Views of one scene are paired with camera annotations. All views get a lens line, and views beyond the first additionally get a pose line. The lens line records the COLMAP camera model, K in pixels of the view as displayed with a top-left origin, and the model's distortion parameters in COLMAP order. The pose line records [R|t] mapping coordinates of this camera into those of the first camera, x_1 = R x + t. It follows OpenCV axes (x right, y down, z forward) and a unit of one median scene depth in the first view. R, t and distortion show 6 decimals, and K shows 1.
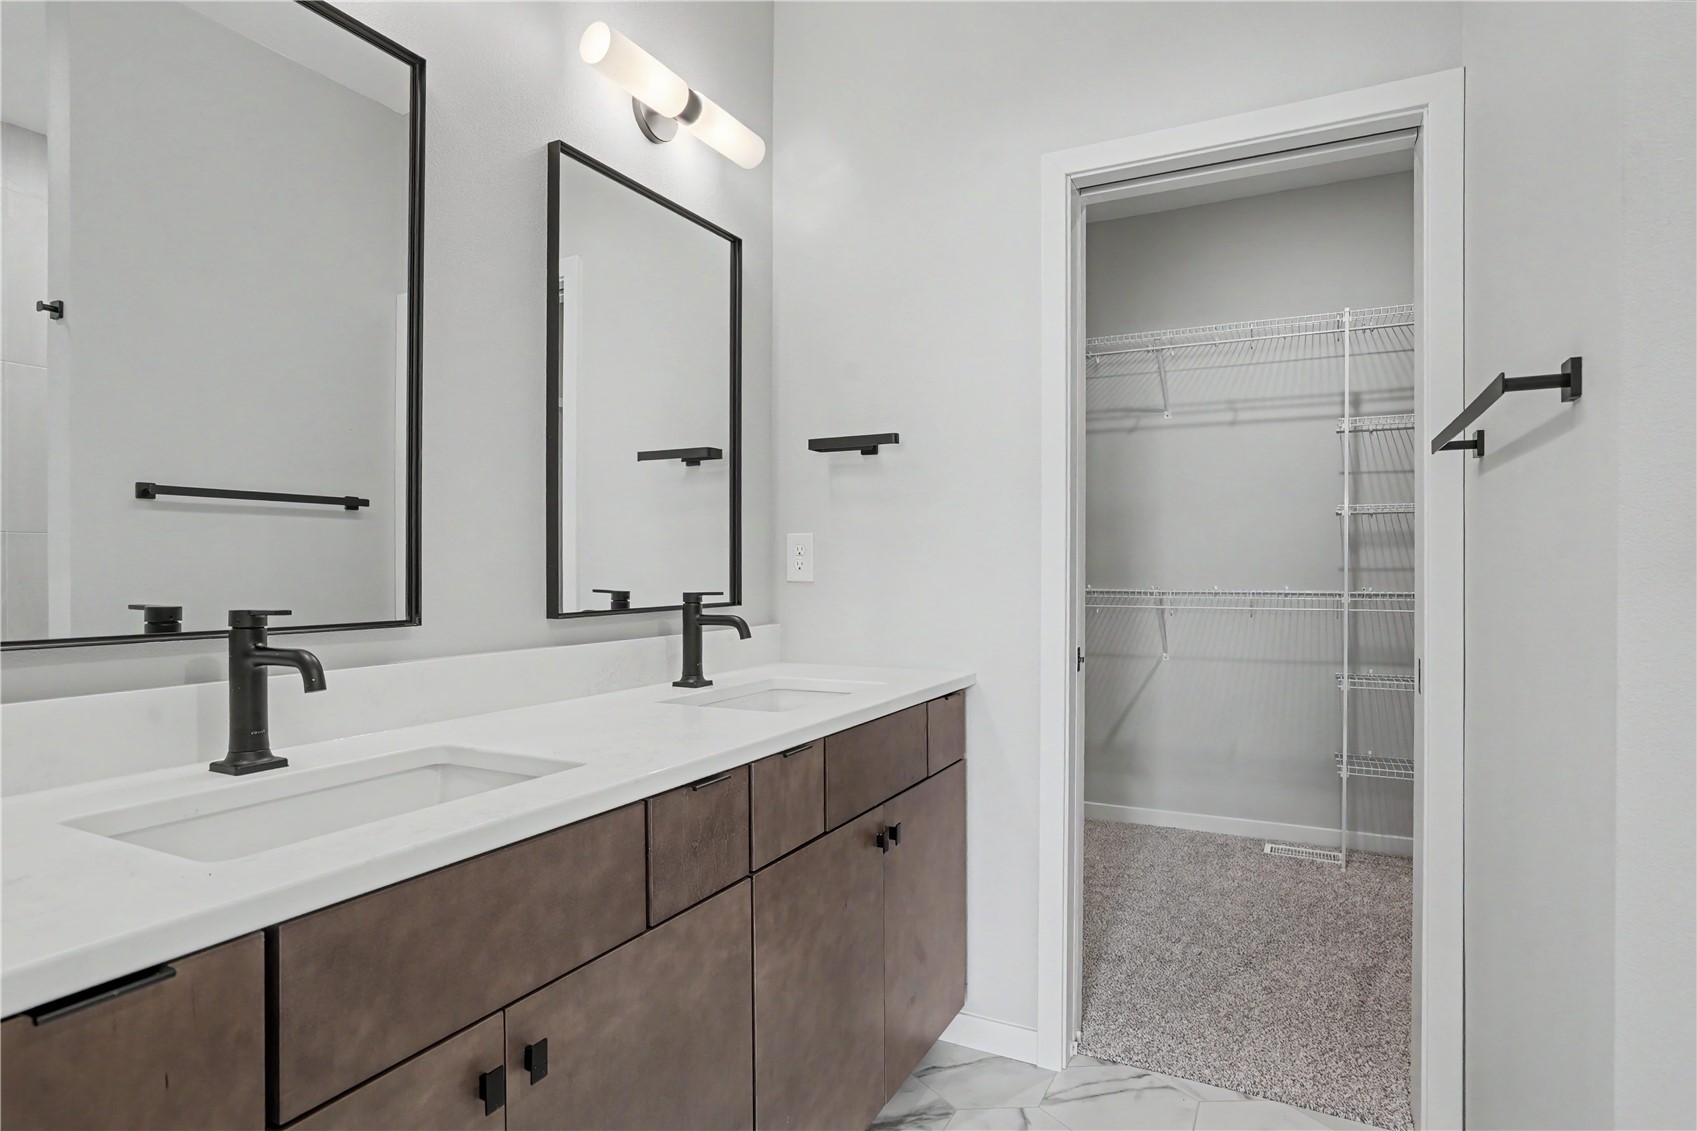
lens RADIAL K [[878.5, 0, 846.9], [0, 878.5, 569.6], [0, 0, 1]] dist [0.000103, 0.000037]
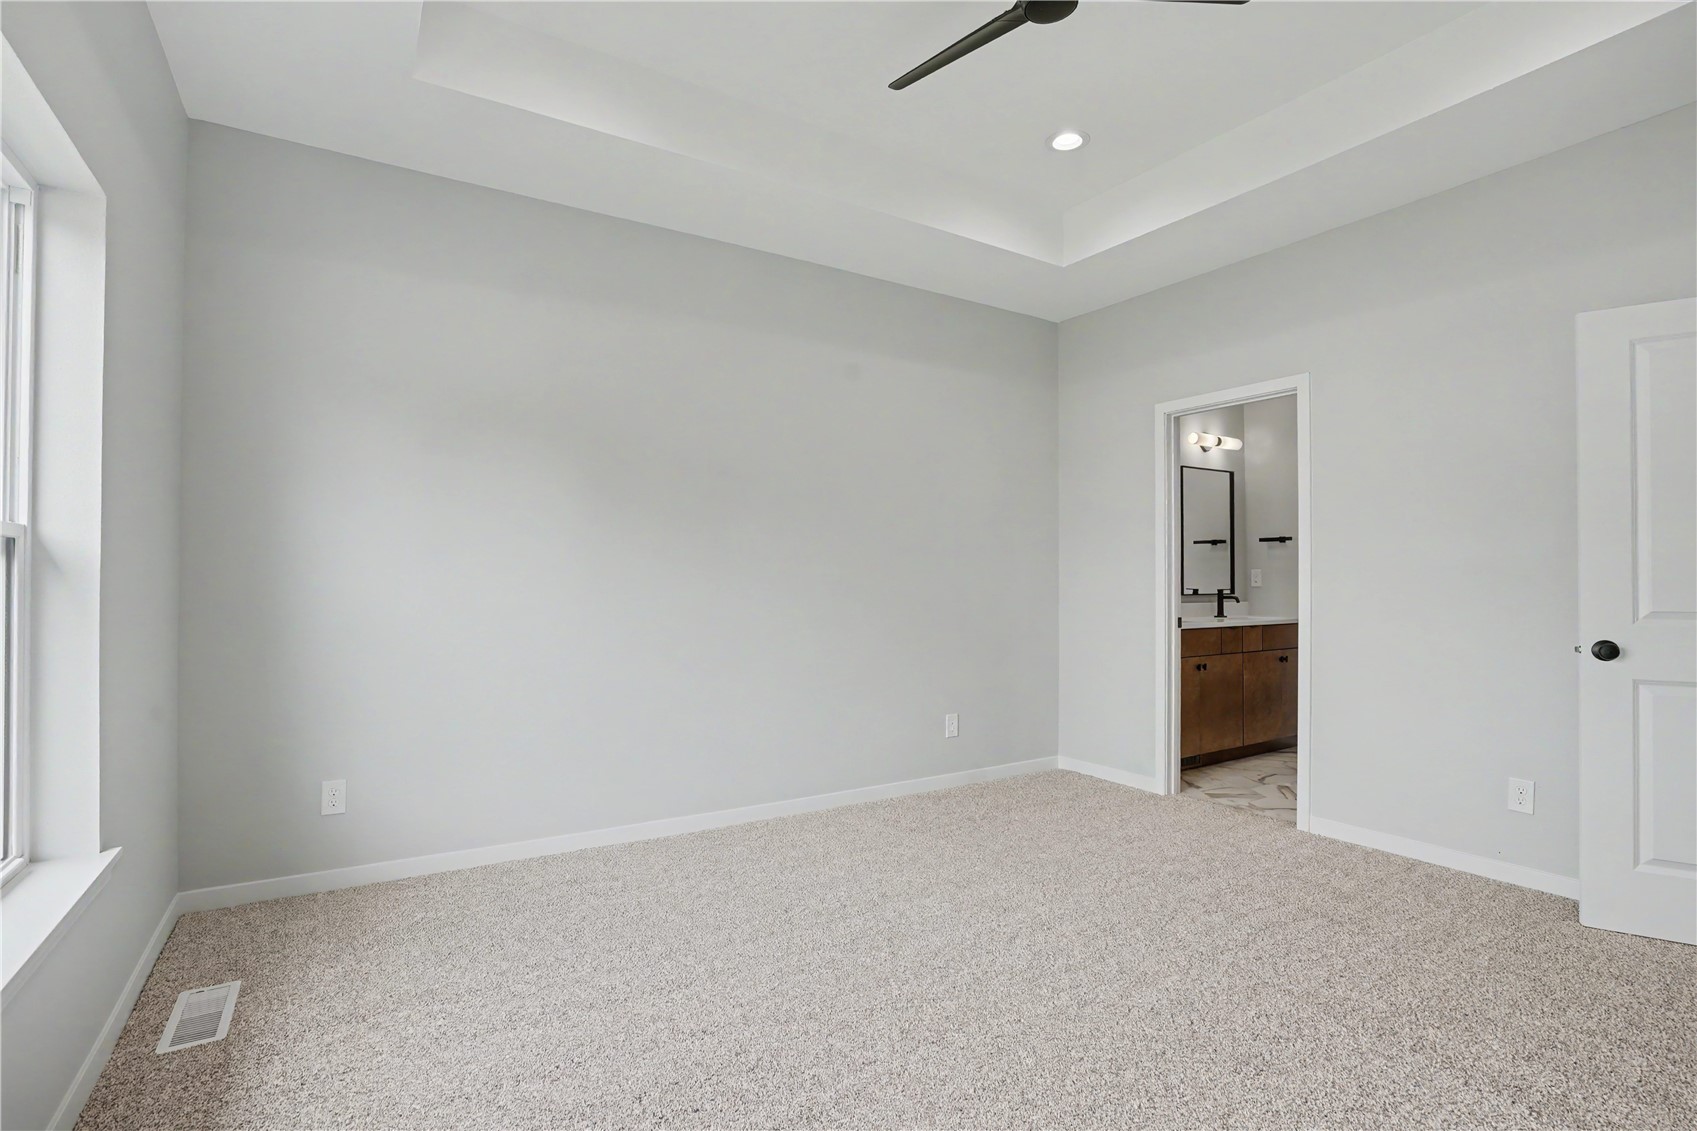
lens RADIAL K [[801.5, 0, 864.8], [0, 801.5, 570.2], [0, 0, 1]] dist [-0.005730, -0.000176]
pose [[0.868873, -0.005074, -0.495009, 0.141015], [0.000358, 0.999954, -0.009622, -0.015699], [0.495035, 0.008184, 0.868835, -2.091891]]
